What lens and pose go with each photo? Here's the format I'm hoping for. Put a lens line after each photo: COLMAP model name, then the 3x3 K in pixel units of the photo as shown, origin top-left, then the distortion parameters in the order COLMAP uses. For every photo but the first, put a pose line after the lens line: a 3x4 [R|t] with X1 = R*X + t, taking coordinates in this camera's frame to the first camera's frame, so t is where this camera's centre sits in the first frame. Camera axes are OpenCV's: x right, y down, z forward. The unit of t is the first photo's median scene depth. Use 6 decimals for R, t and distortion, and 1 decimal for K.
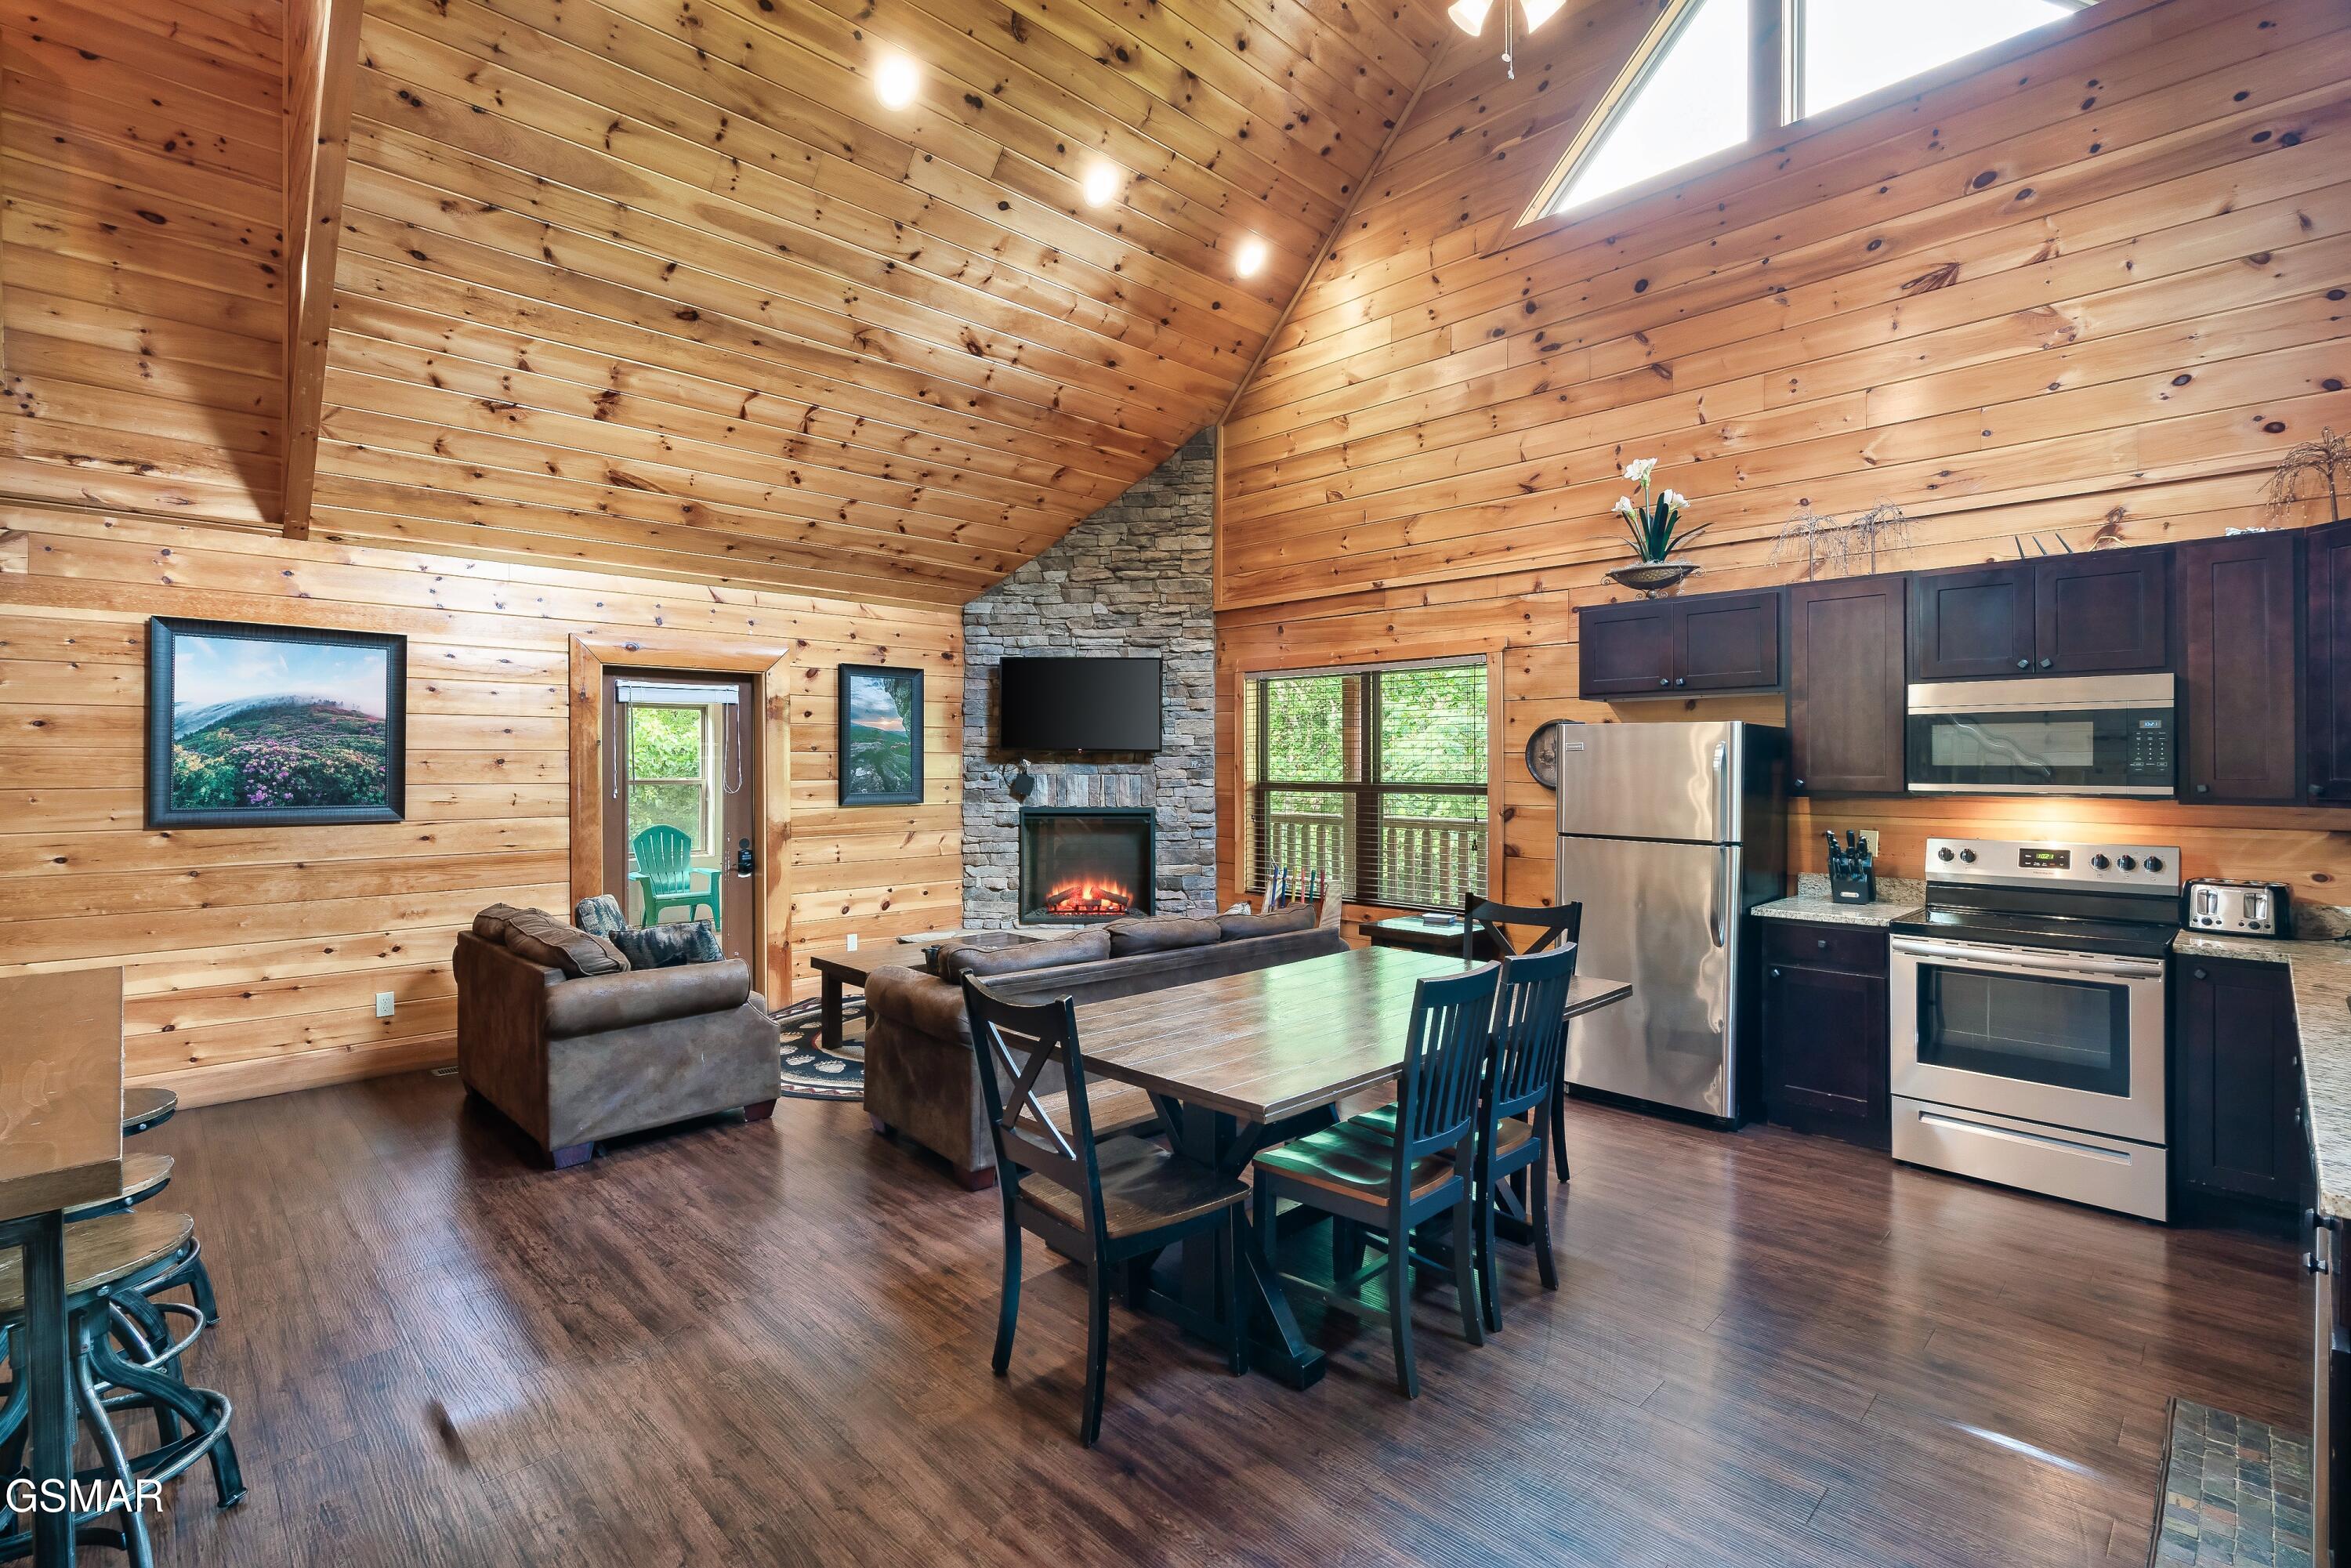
lens RADIAL K [[1068.2, 0, 1171.9], [0, 1068.2, 762.4], [0, 0, 1]] dist [-0.003828, 0.002672]
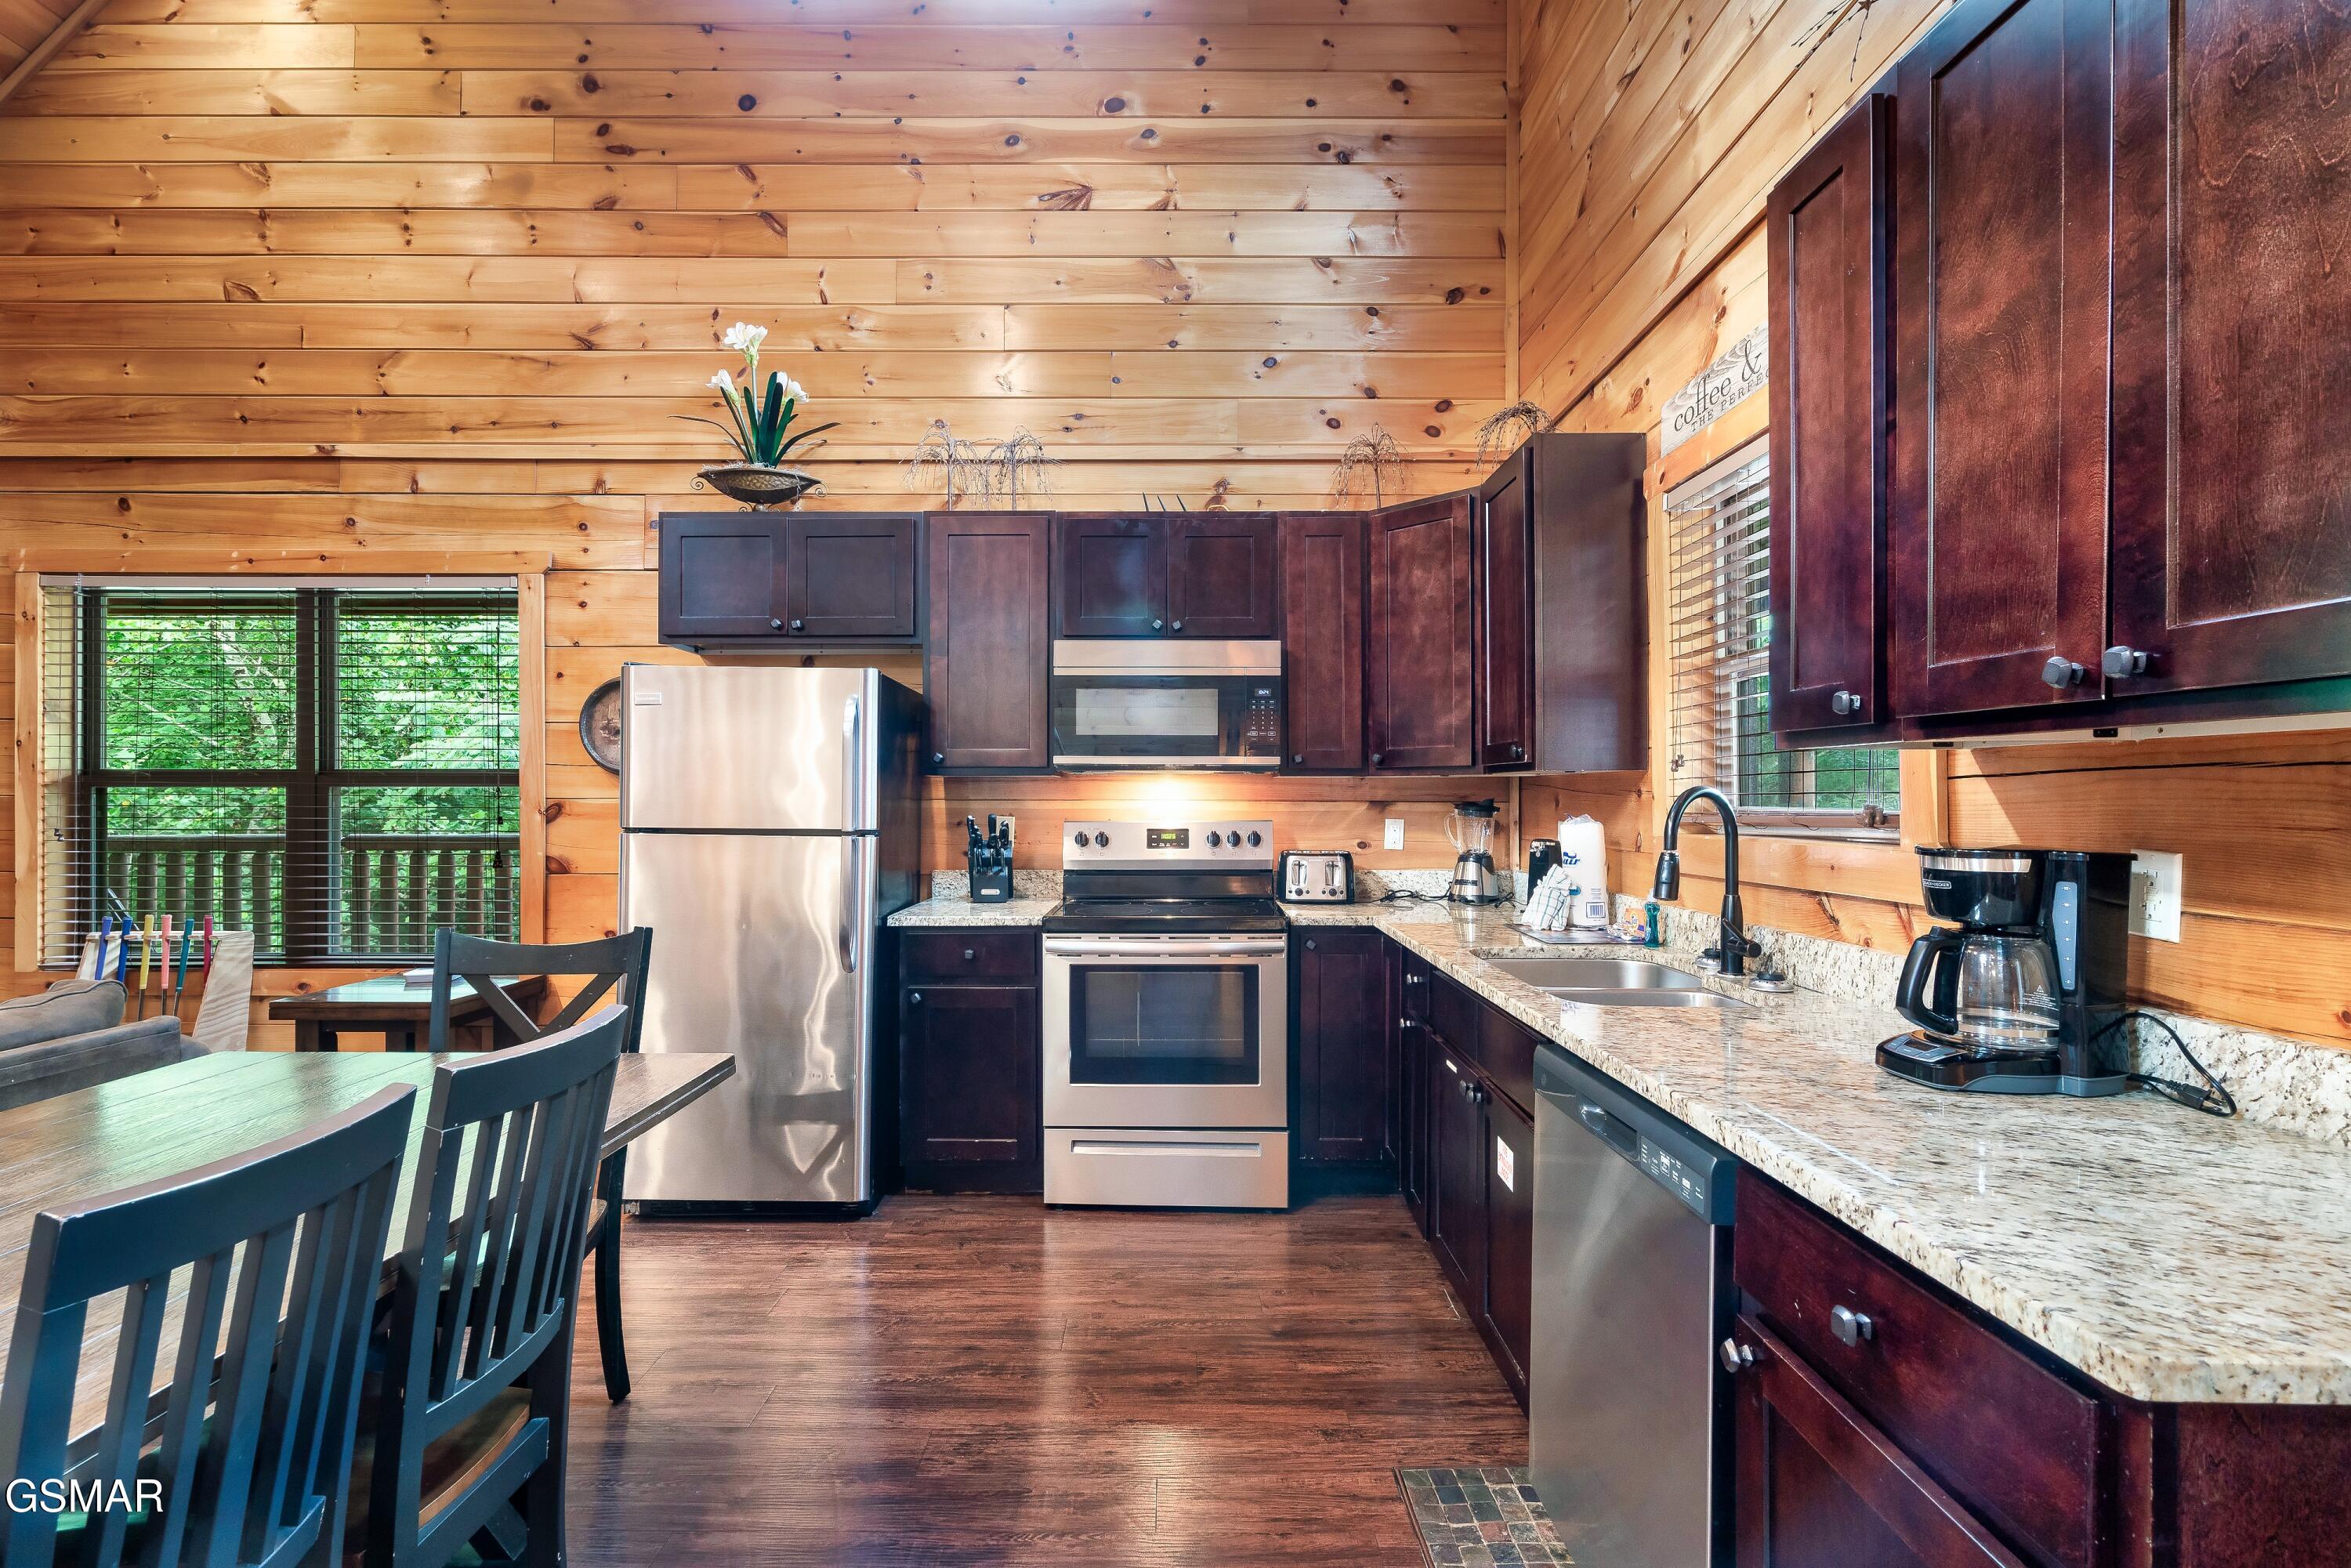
lens RADIAL K [[1068.2, 0, 1172.8], [0, 1068.2, 791.8], [0, 0, 1]] dist [-0.003828, 0.002672]
pose [[0.699712, 0.000411, 0.714425, 0.099156], [-0.001627, 0.999998, 0.001018, 0.032413], [-0.714423, -0.001875, 0.699712, 0.227226]]
